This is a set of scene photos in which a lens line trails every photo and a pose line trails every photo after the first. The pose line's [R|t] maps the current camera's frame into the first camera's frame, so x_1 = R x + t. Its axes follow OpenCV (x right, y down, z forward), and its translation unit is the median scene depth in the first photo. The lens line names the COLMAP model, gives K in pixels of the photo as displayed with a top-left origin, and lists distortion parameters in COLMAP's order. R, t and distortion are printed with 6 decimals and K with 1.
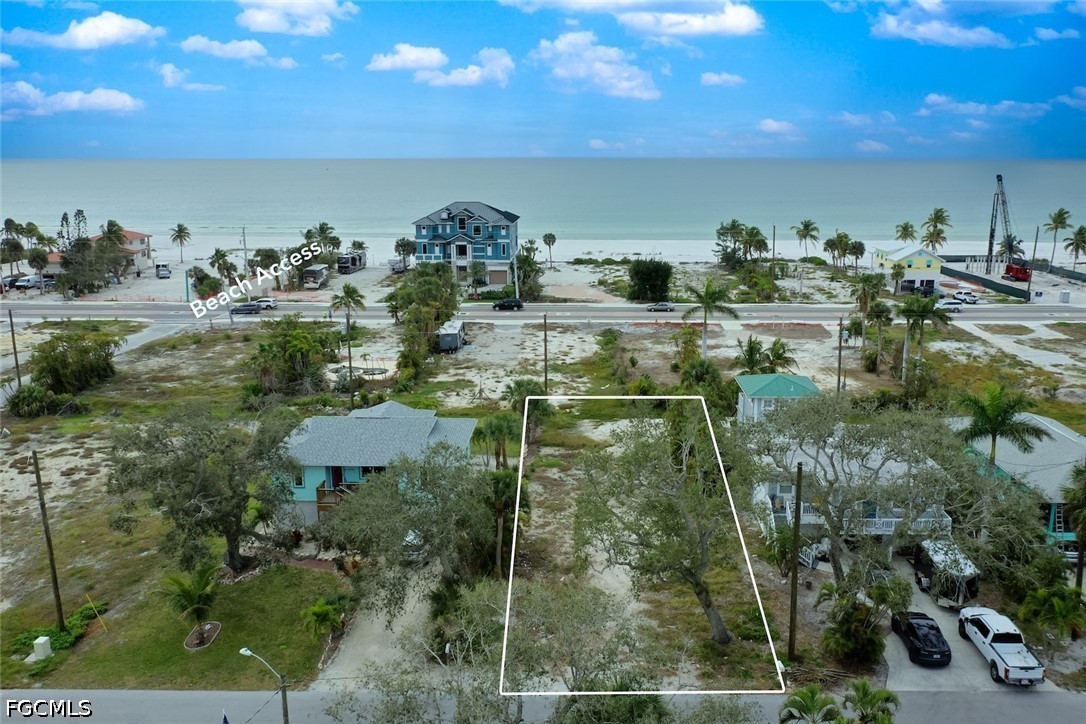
lens RADIAL K [[881.2, 0, 582.6], [0, 881.2, 362.9], [0, 0, 1]] dist [-0.014003, -0.001714]
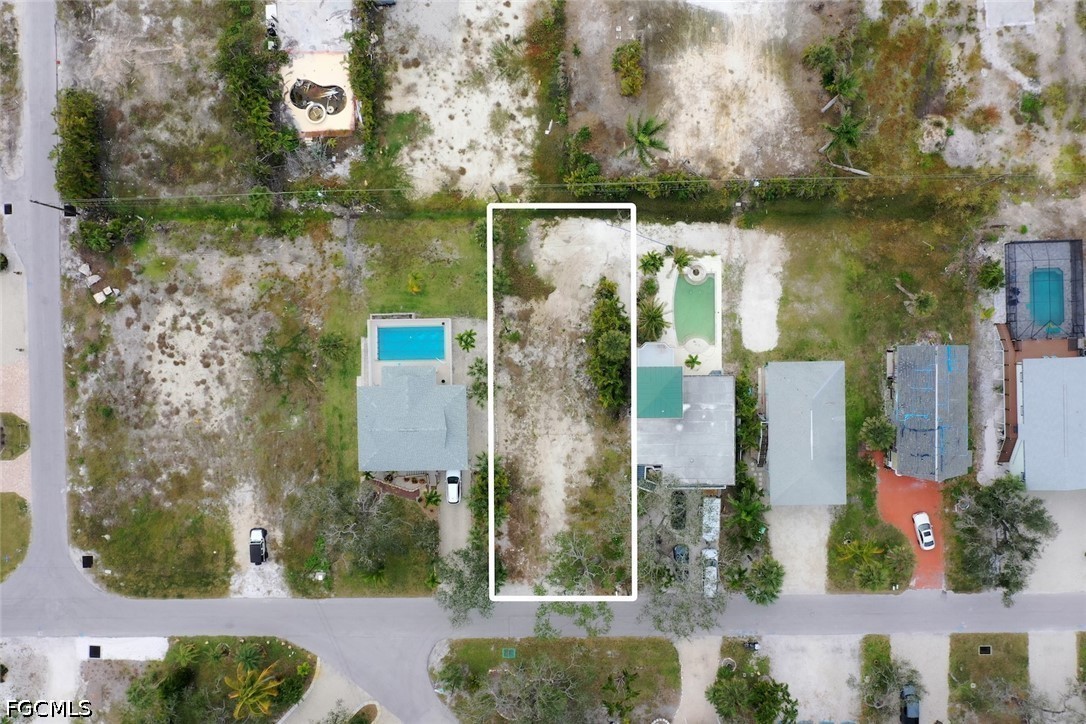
lens RADIAL K [[848.6, 0, 544.6], [0, 848.6, 360.0], [0, 0, 1]] dist [-0.012995, -0.000066]
pose [[0.998977, -0.024550, -0.037985, 0.054847], [0.042306, 0.210236, 0.976735, -0.983055], [-0.015993, -0.977342, 0.211060, 0.502902]]
